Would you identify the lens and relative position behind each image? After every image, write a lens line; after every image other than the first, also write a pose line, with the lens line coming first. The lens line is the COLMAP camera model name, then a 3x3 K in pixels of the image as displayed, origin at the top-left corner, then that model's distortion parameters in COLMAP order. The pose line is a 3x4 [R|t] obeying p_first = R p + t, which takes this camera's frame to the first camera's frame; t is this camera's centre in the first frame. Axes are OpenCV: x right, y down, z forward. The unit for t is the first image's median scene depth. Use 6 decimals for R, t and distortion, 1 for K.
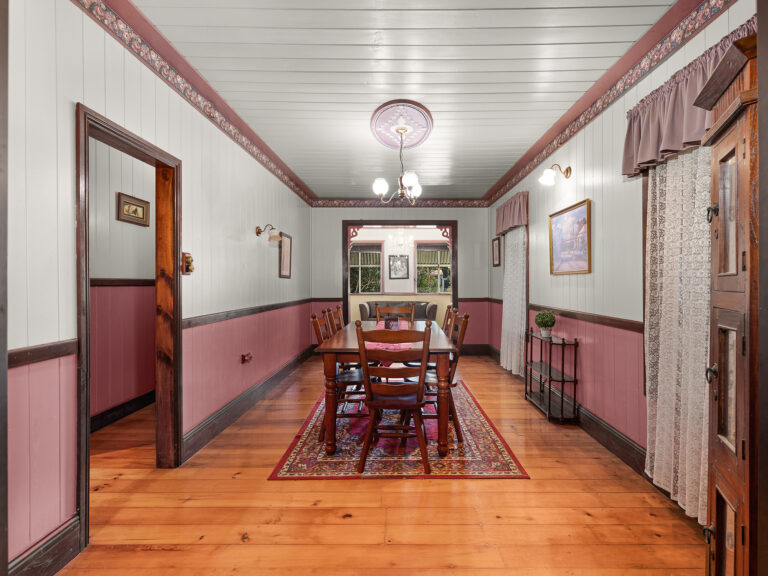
lens RADIAL K [[346.9, 0, 380.9], [0, 346.9, 286.5], [0, 0, 1]] dist [0.000349, -0.000337]
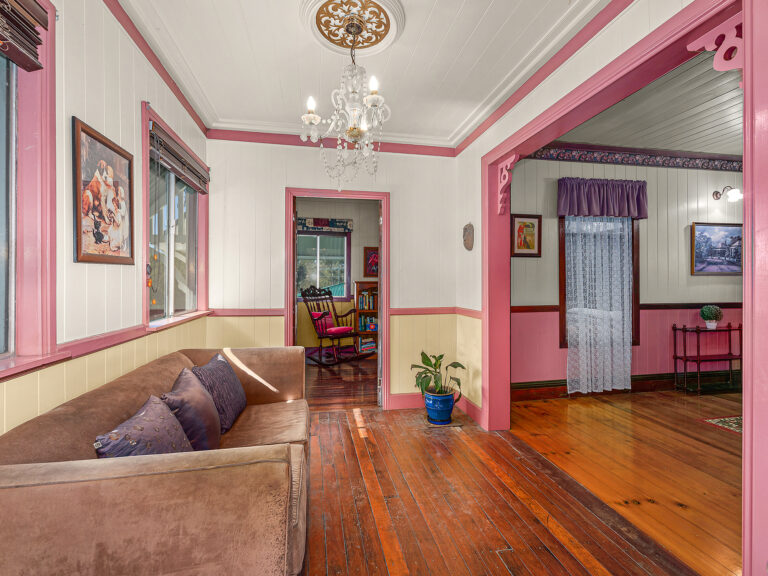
lens RADIAL K [[346.9, 0, 380.9], [0, 346.9, 286.5], [0, 0, 1]] dist [0.000349, -0.000337]
pose [[-0.202140, -0.008702, 0.979318, -0.460962], [0.014366, 0.999827, 0.011850, -0.023550], [-0.979251, 0.016465, -0.201980, 2.428590]]
